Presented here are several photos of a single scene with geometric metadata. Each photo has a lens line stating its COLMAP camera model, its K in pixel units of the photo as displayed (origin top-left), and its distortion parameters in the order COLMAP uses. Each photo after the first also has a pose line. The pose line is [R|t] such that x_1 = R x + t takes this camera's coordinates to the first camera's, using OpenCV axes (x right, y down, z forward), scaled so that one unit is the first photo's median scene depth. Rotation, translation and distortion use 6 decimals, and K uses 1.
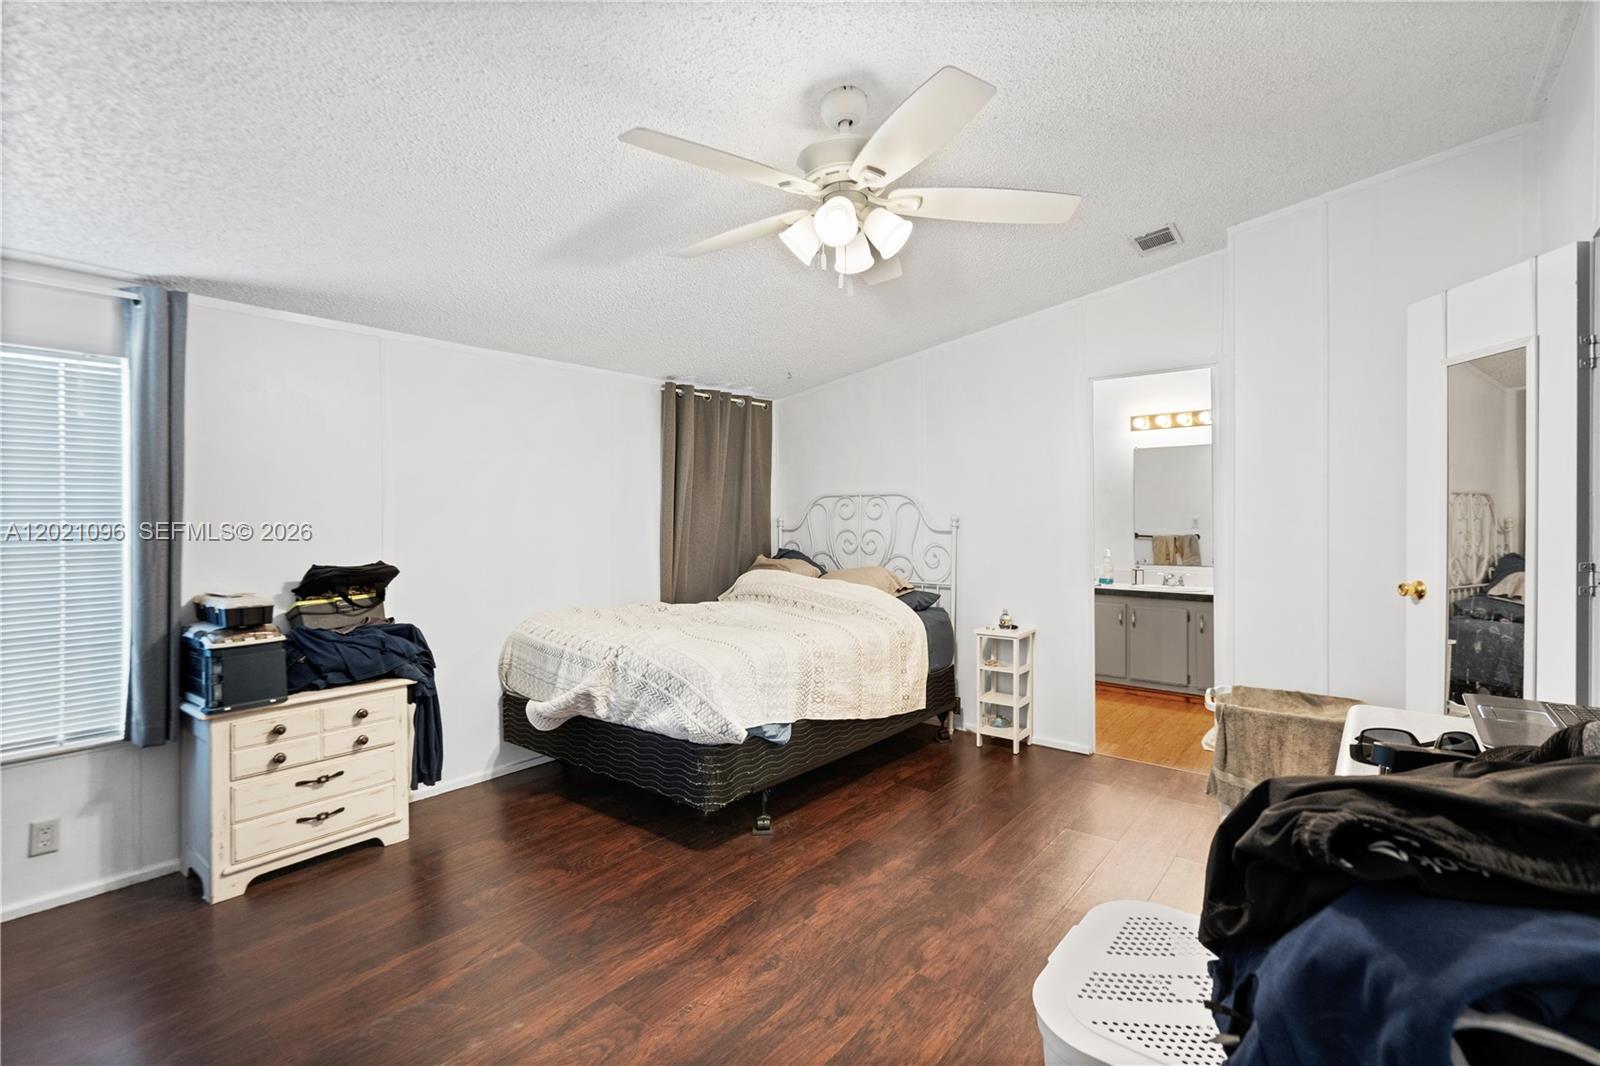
lens RADIAL K [[754.9, 0, 795.6], [0, 754.9, 520.0], [0, 0, 1]] dist [-0.001257, 0.001328]
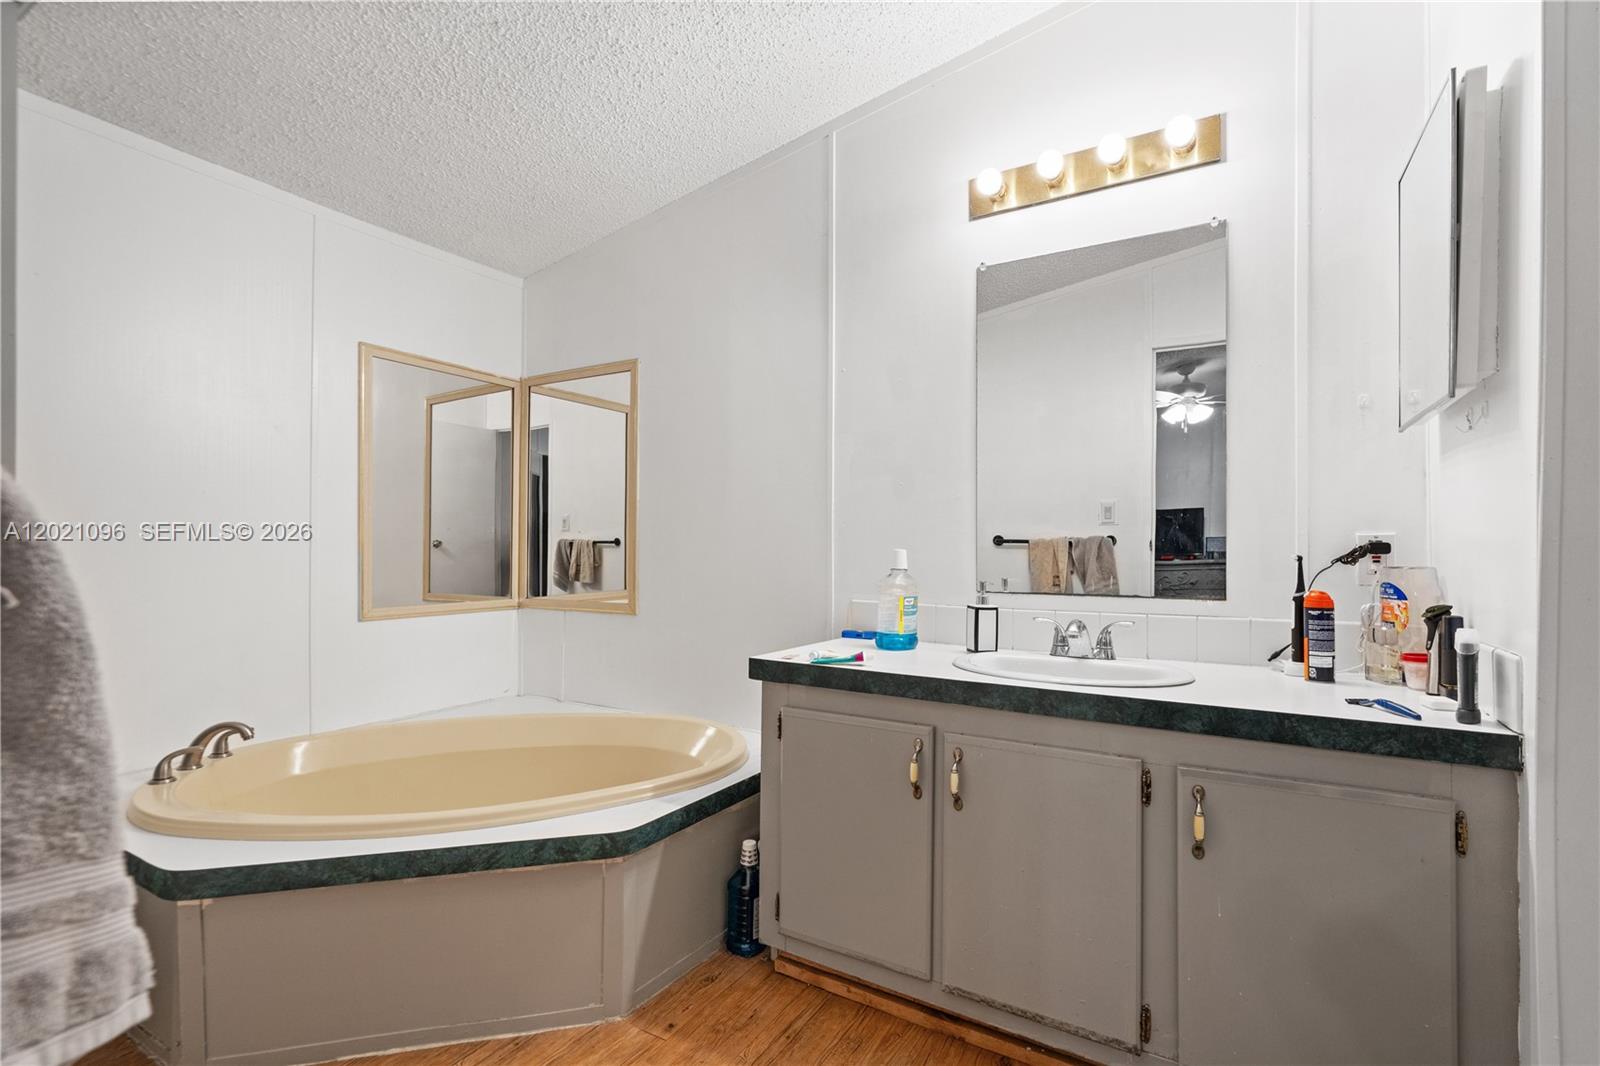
lens RADIAL K [[754.9, 0, 799.9], [0, 754.9, 543.1], [0, 0, 1]] dist [-0.001257, 0.001328]
pose [[0.989855, 0.013877, 0.141402, 0.320193], [-0.011947, 0.999824, -0.014488, 0.042269], [-0.141578, 0.012651, 0.989846, 0.667474]]
